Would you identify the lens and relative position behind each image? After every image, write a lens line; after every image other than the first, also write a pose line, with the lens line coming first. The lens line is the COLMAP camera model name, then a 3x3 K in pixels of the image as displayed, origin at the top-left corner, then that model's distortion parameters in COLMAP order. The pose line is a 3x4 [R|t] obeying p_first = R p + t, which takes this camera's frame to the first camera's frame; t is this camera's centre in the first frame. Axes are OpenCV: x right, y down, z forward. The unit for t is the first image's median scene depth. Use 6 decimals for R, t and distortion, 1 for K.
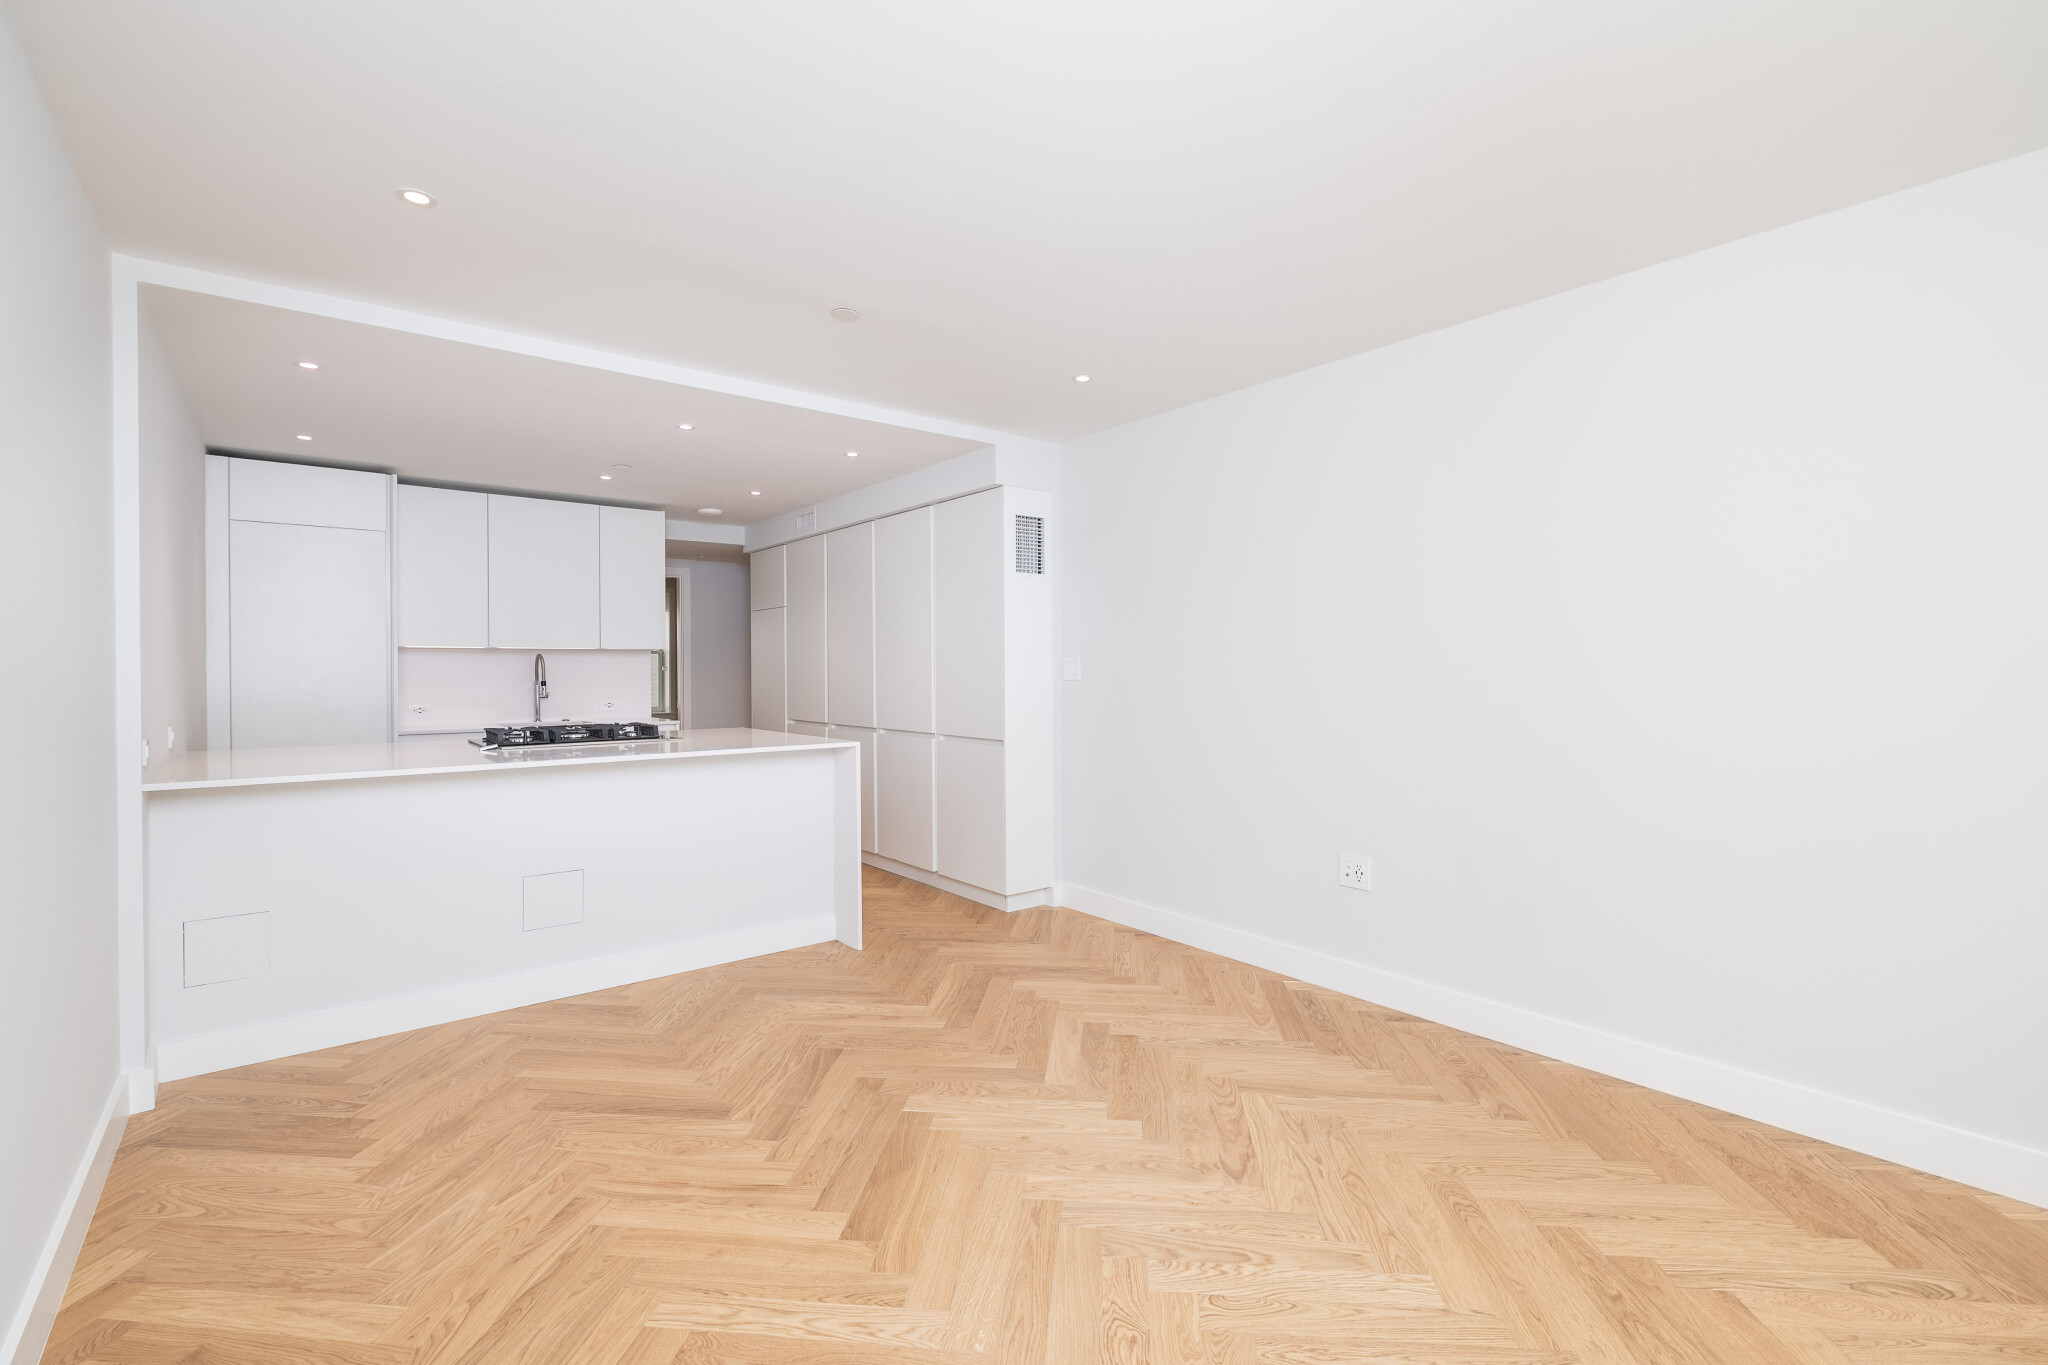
lens RADIAL K [[902.0, 0, 1023.9], [0, 902.0, 675.6], [0, 0, 1]] dist [-0.000956, -0.000179]
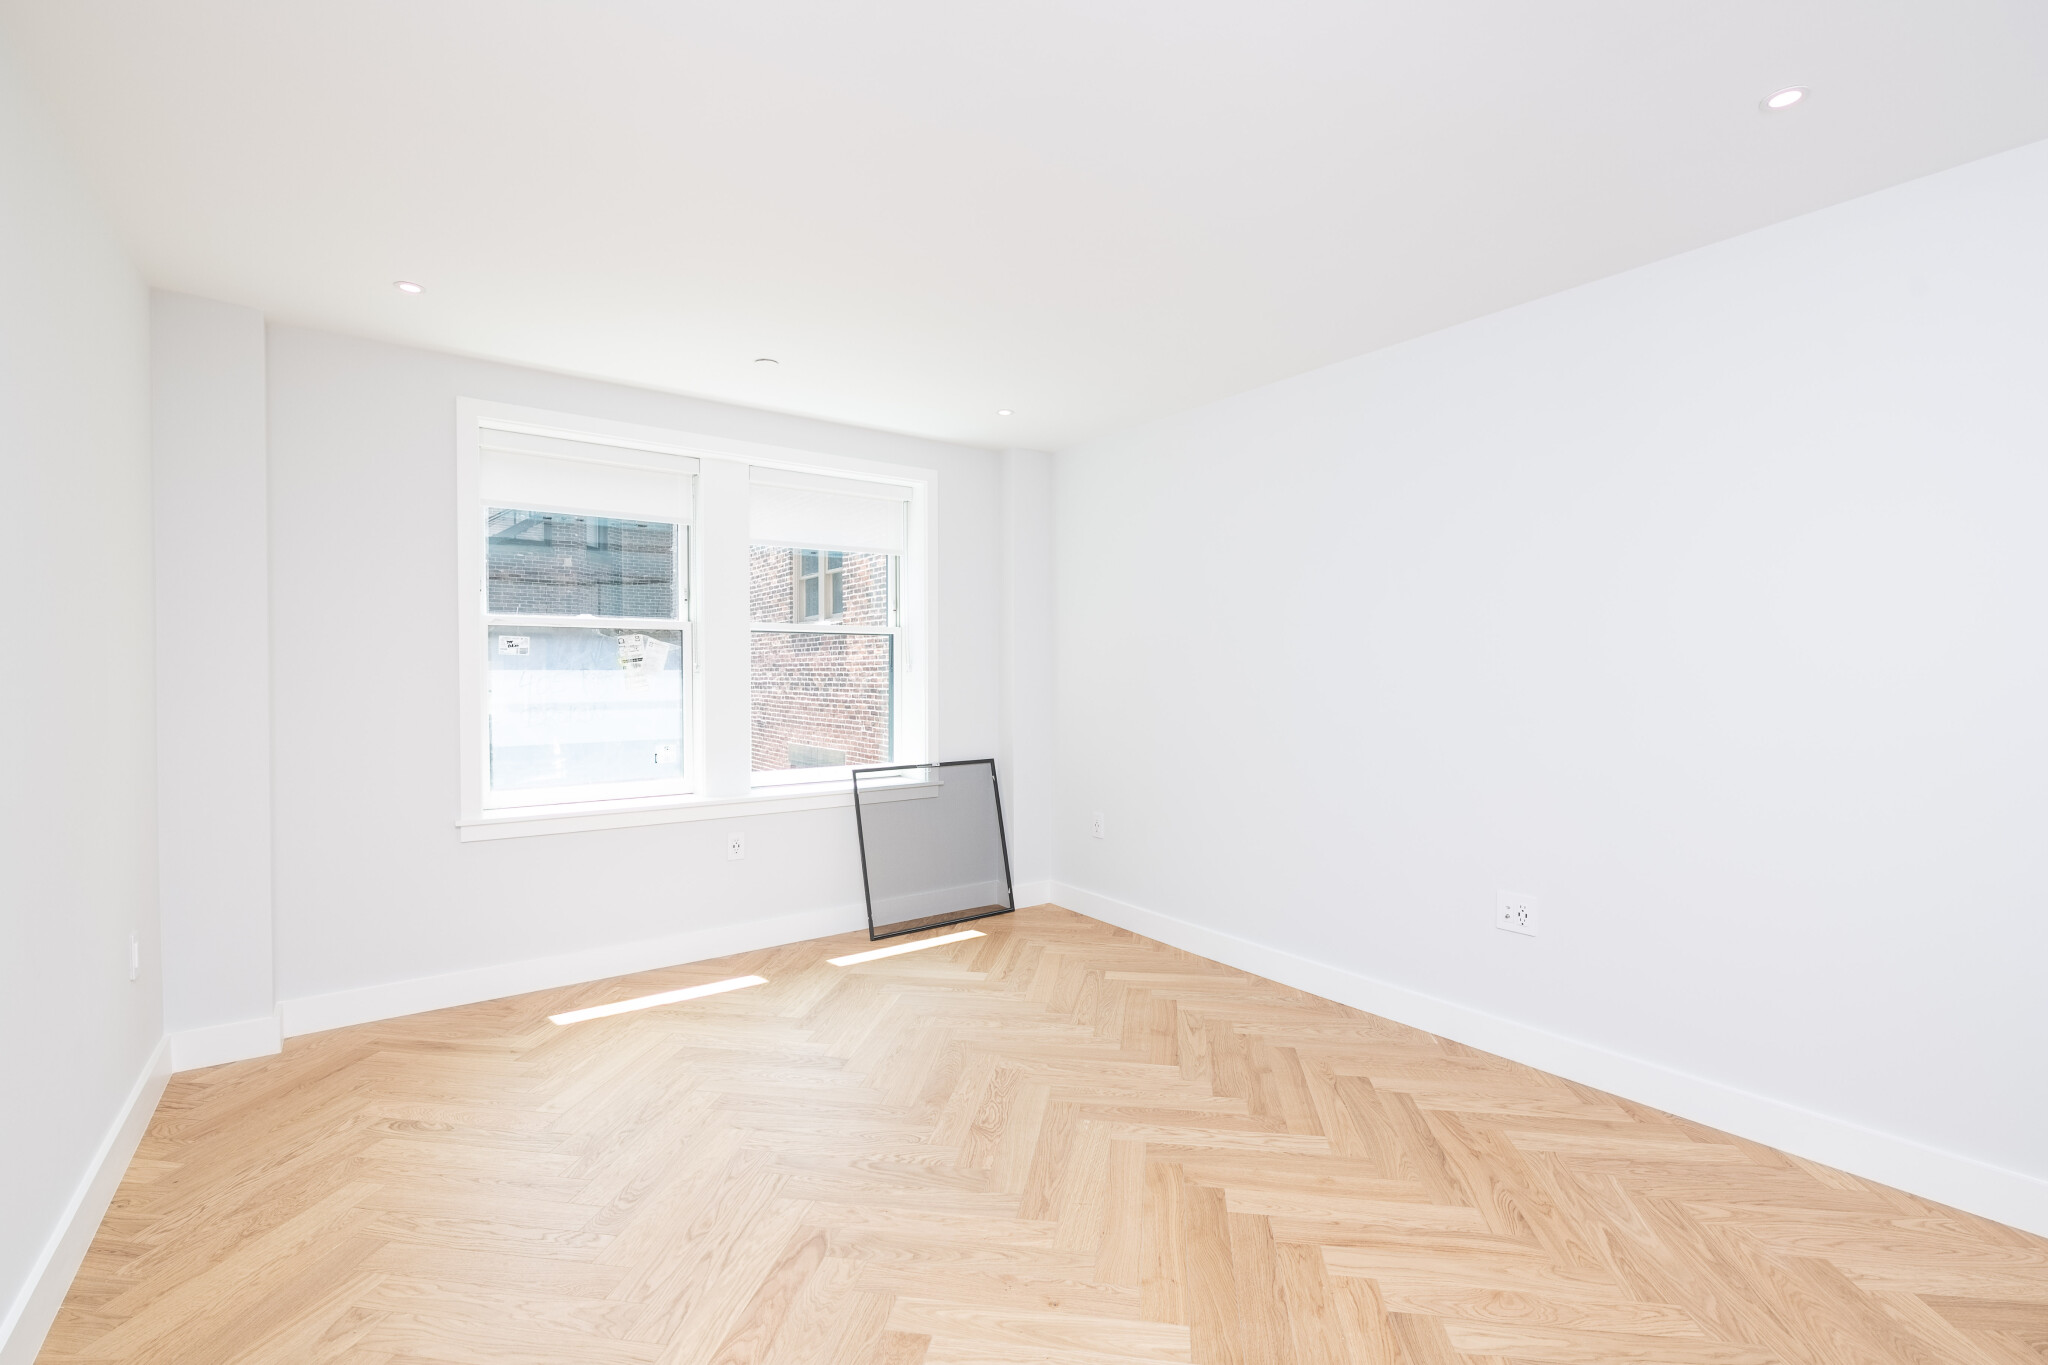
lens RADIAL K [[902.0, 0, 1024.1], [0, 902.0, 677.2], [0, 0, 1]] dist [-0.000956, -0.000179]
pose [[-0.999087, 0.004186, 0.042519, -0.009541], [0.004899, 0.999849, 0.016674, -0.020585], [-0.042443, 0.016867, -0.998957, 2.004120]]
